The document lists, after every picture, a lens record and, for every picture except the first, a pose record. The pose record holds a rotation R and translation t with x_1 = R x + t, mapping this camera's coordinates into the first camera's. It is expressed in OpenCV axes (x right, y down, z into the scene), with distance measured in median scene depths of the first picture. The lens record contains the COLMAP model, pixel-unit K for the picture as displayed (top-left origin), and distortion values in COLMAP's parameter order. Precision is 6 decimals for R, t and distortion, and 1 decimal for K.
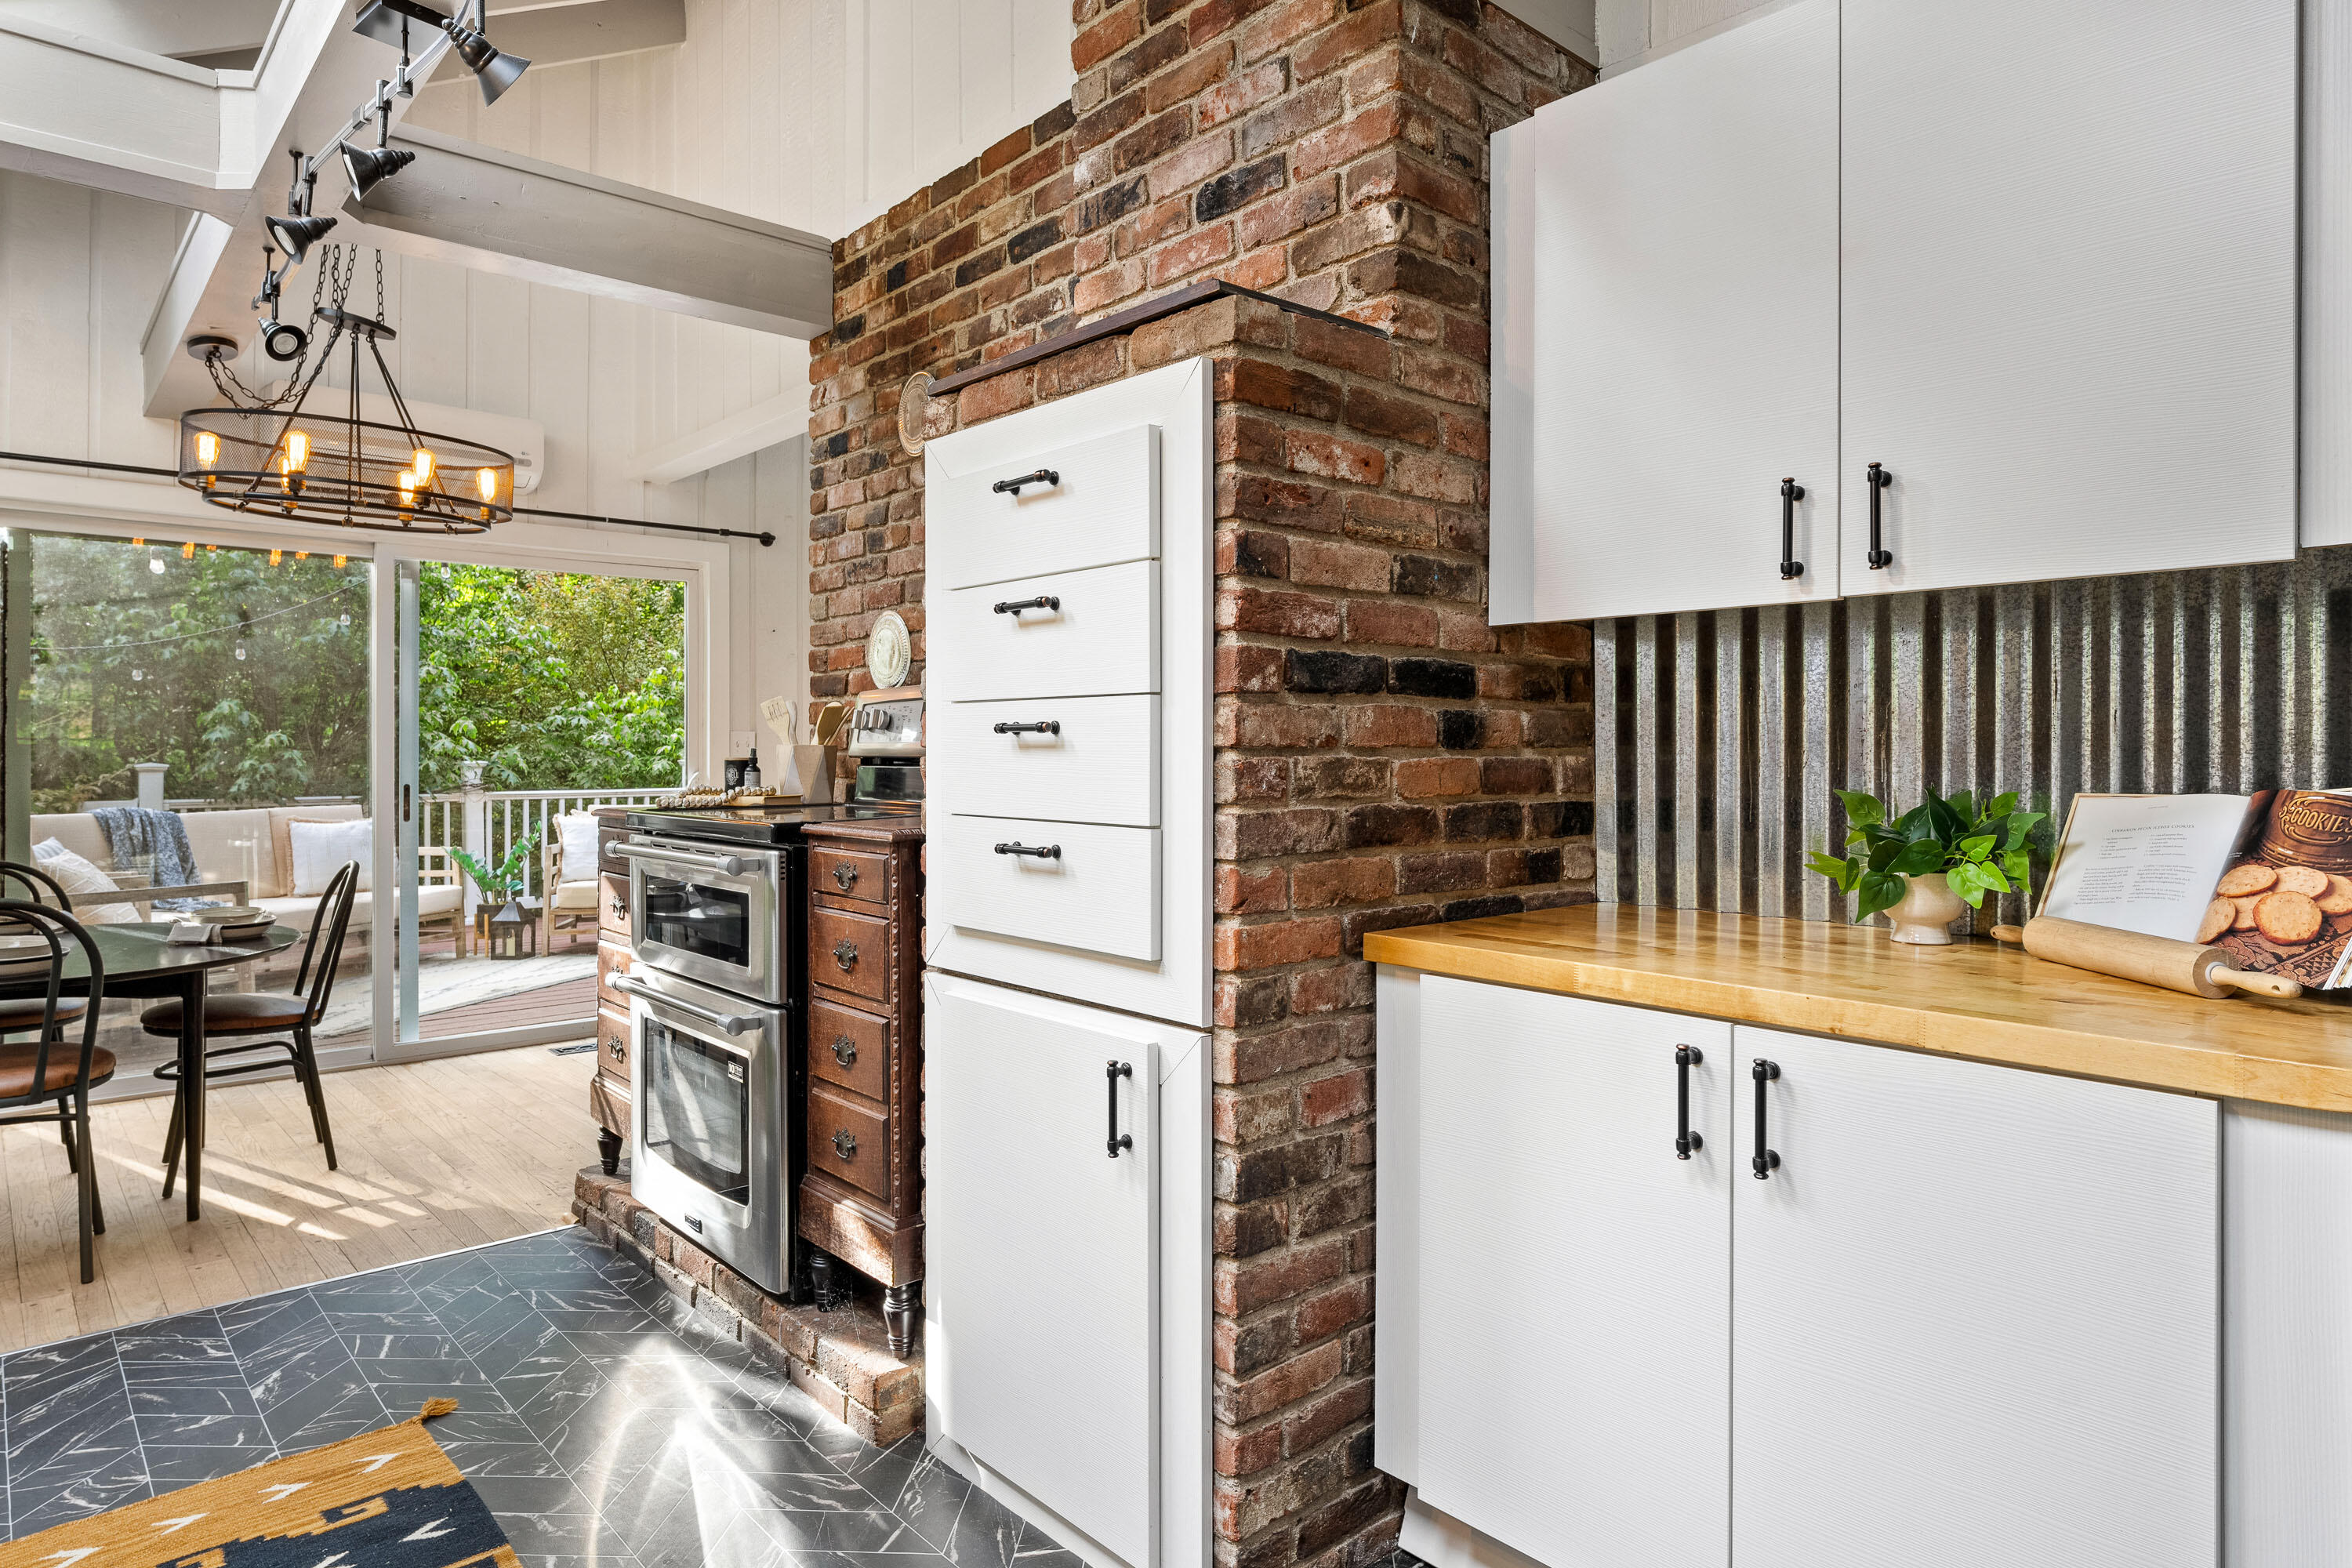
lens RADIAL K [[1357.0, 0, 1170.3], [0, 1357.0, 749.6], [0, 0, 1]] dist [0.000178, 0.000558]
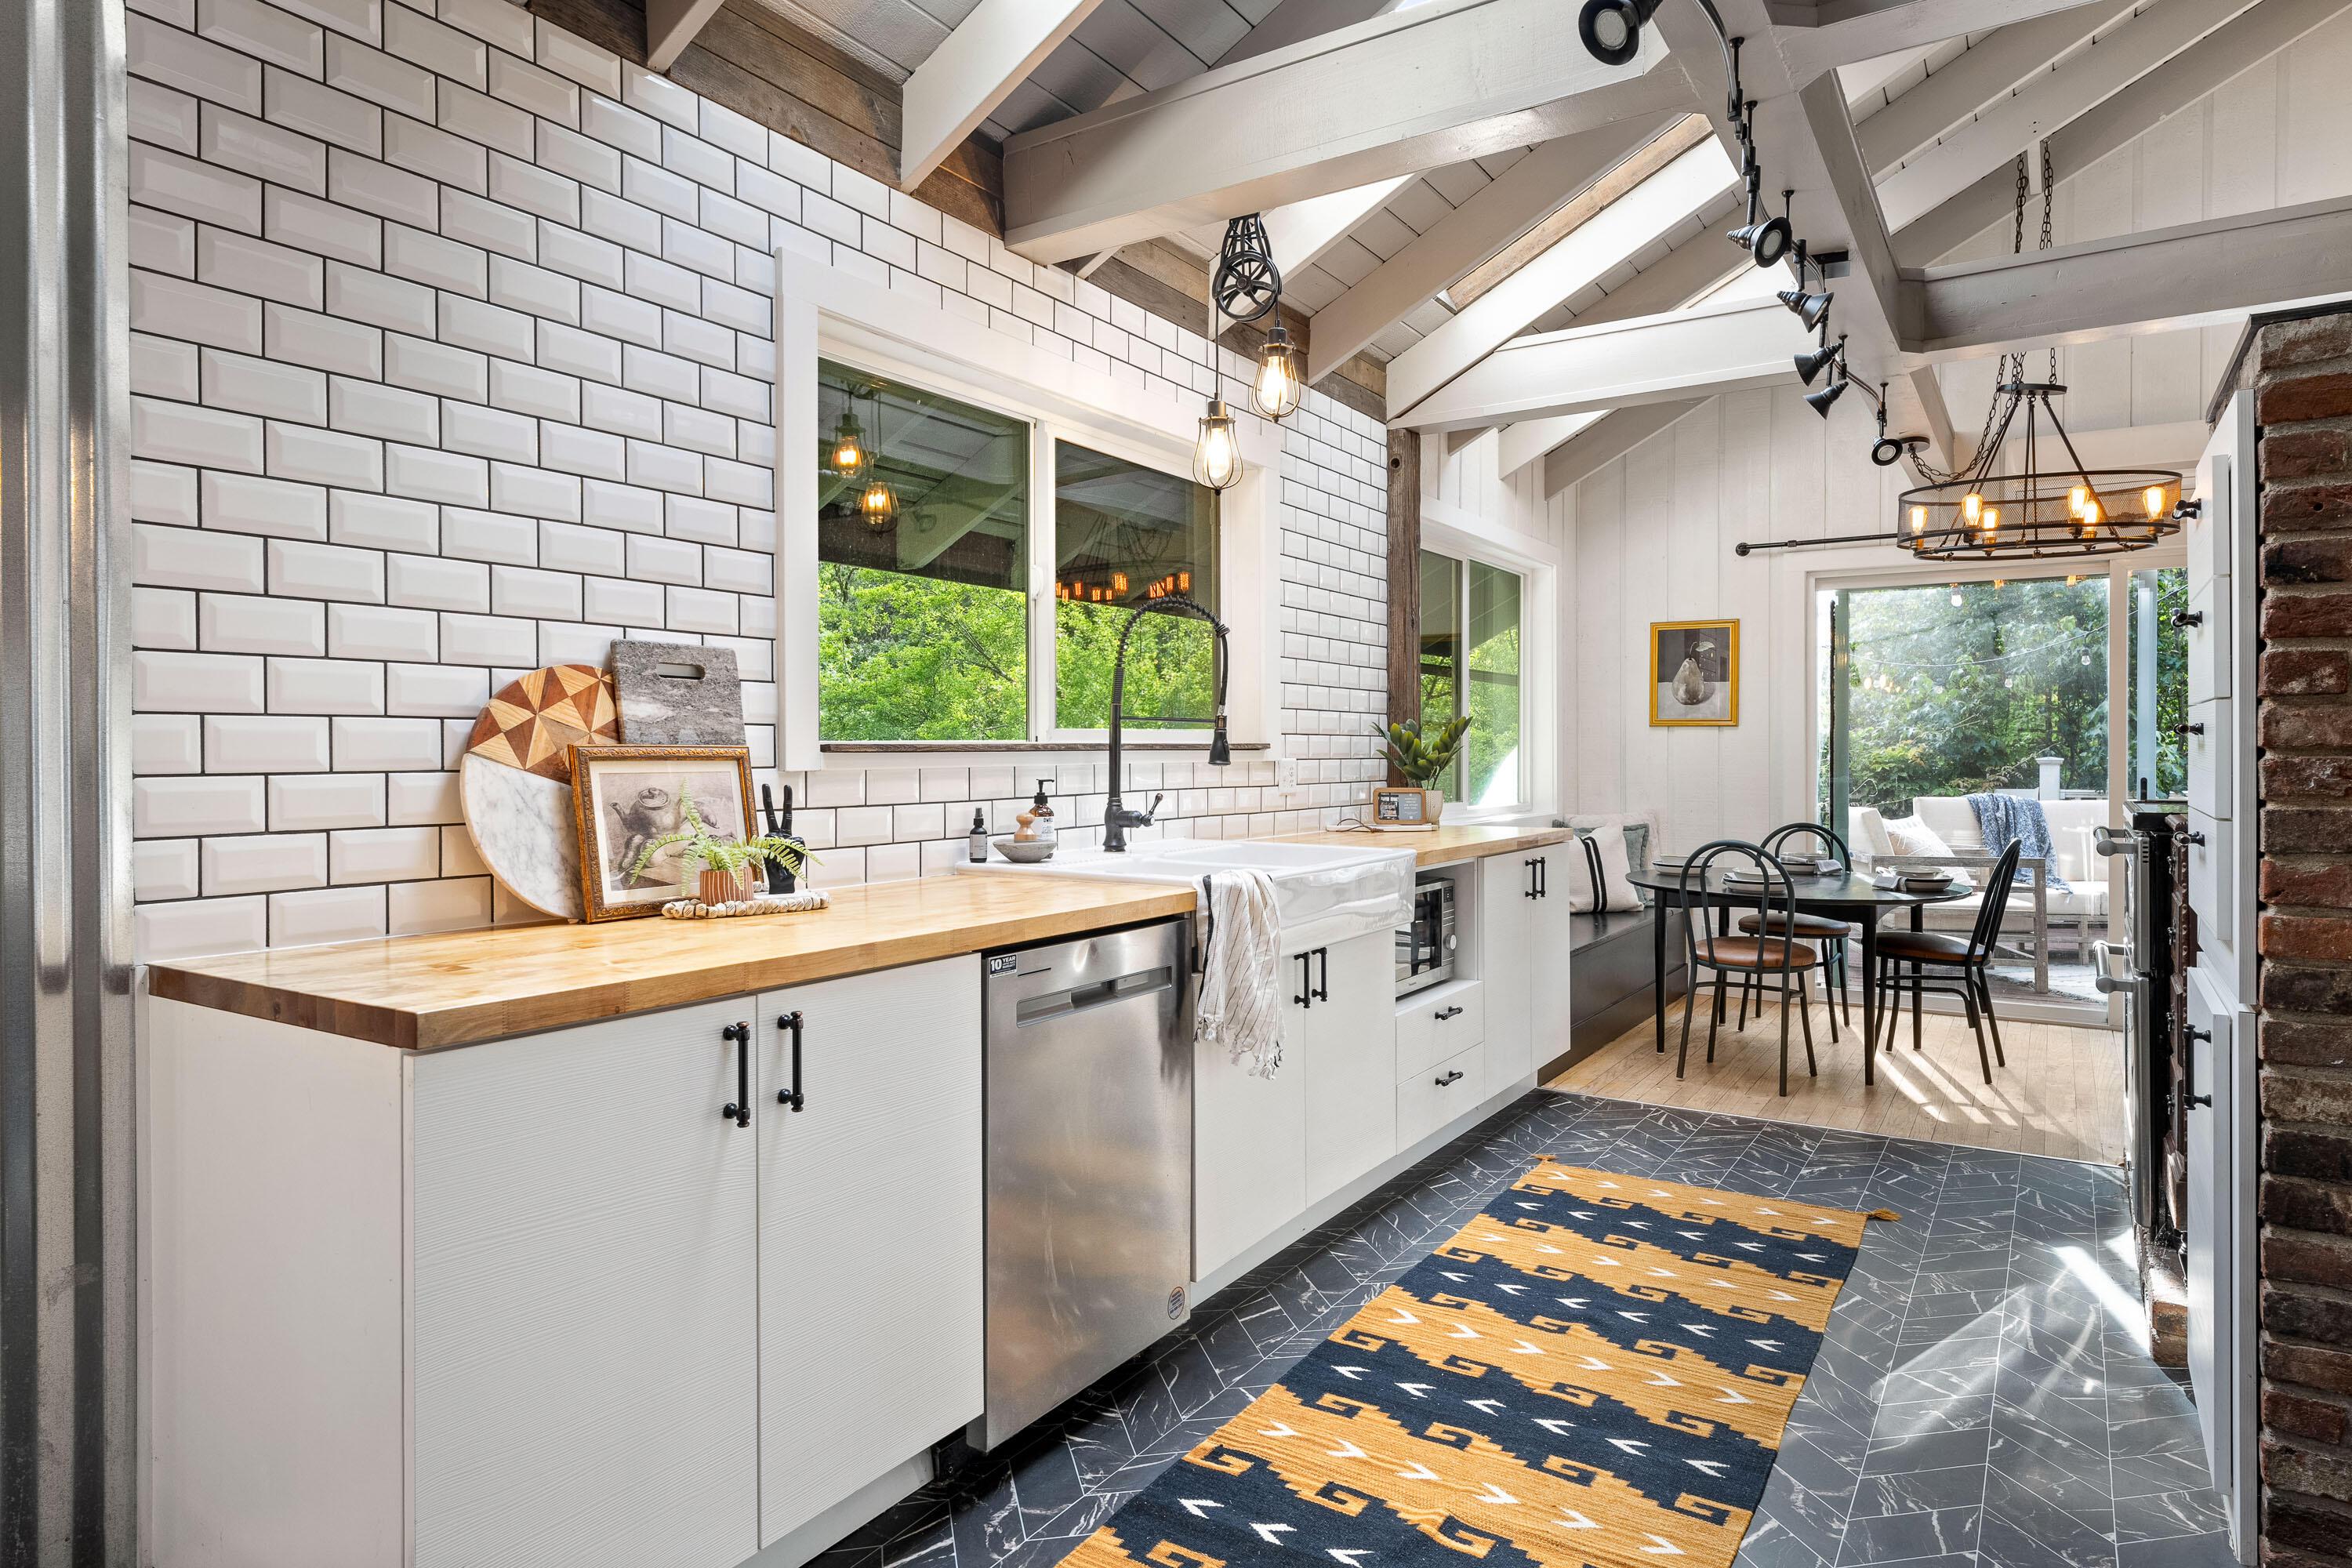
lens RADIAL K [[1357.0, 0, 1165.9], [0, 1357.0, 760.1], [0, 0, 1]] dist [0.000178, 0.000558]
pose [[0.263378, 0.008346, -0.964657, 0.397405], [0.002776, 0.999952, 0.009409, -0.001809], [0.964689, -0.005156, 0.263342, -0.057506]]
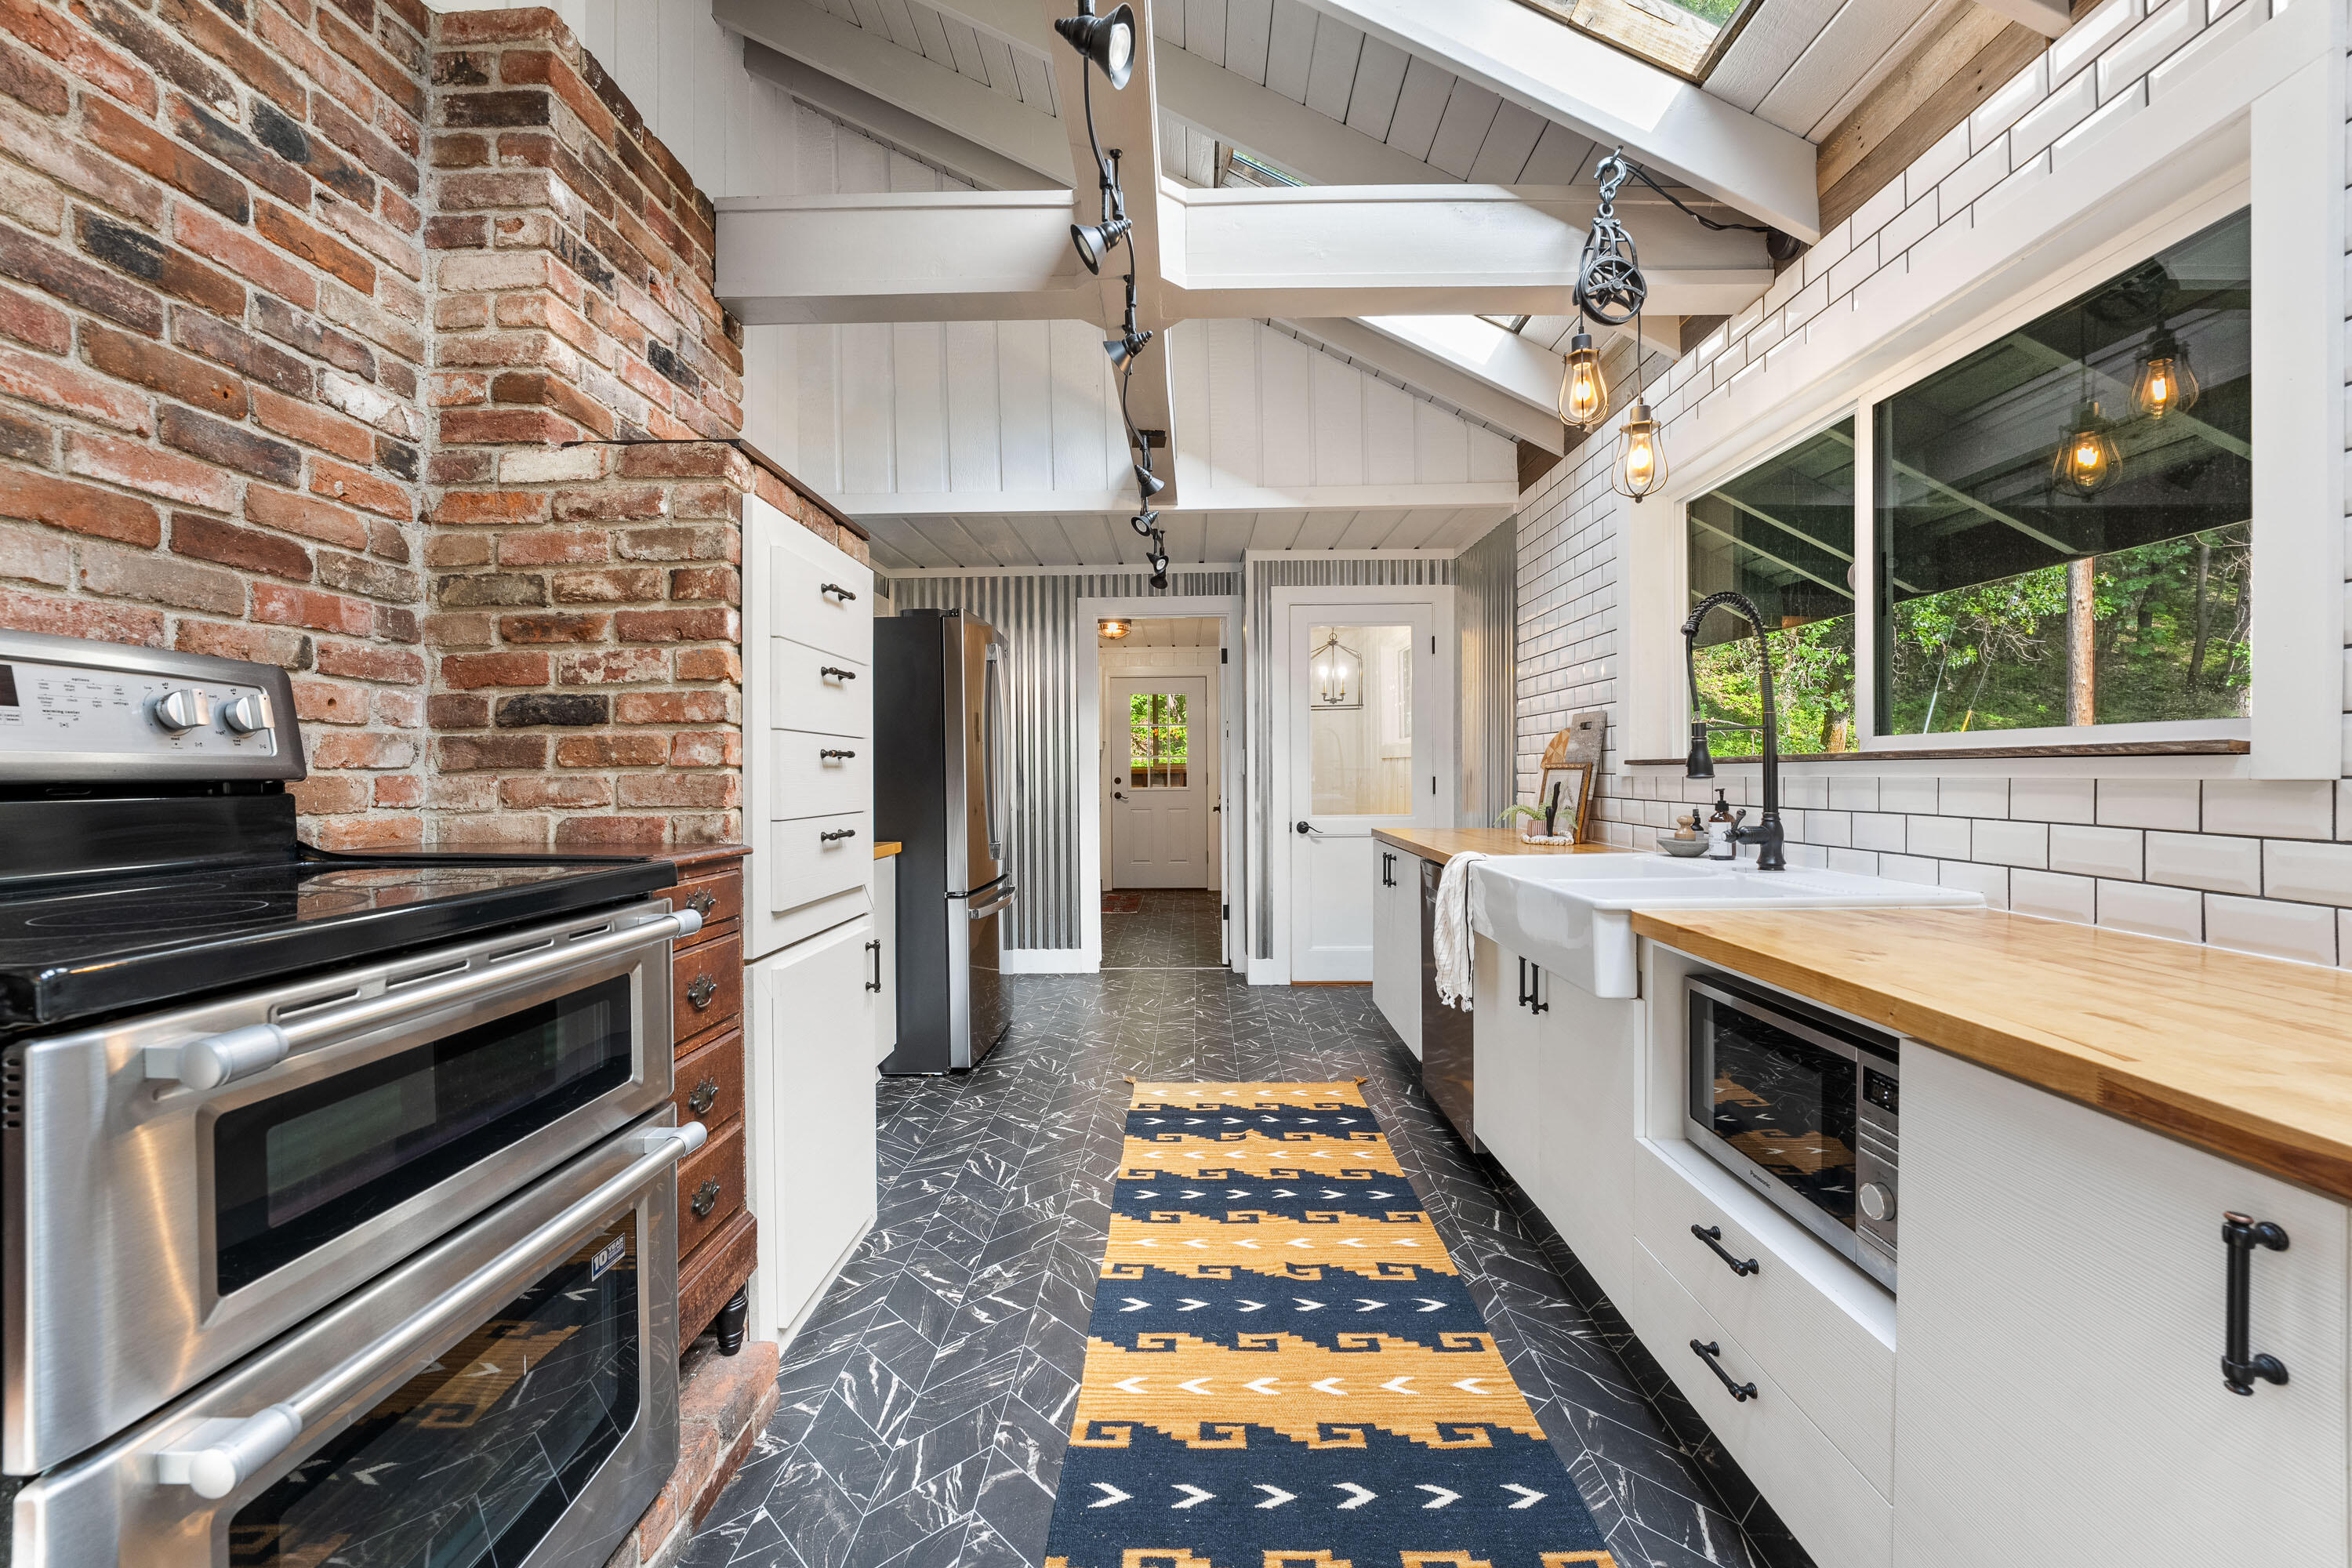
lens RADIAL K [[957.0, 0, 1189.2], [0, 957.0, 778.7], [0, 0, 1]] dist [-0.018613, 0.001296]
pose [[-0.744525, 0.002560, 0.667590, -0.586475], [0.007306, 0.999964, 0.004314, 0.004943], [-0.667555, 0.008089, -0.744517, 0.809800]]
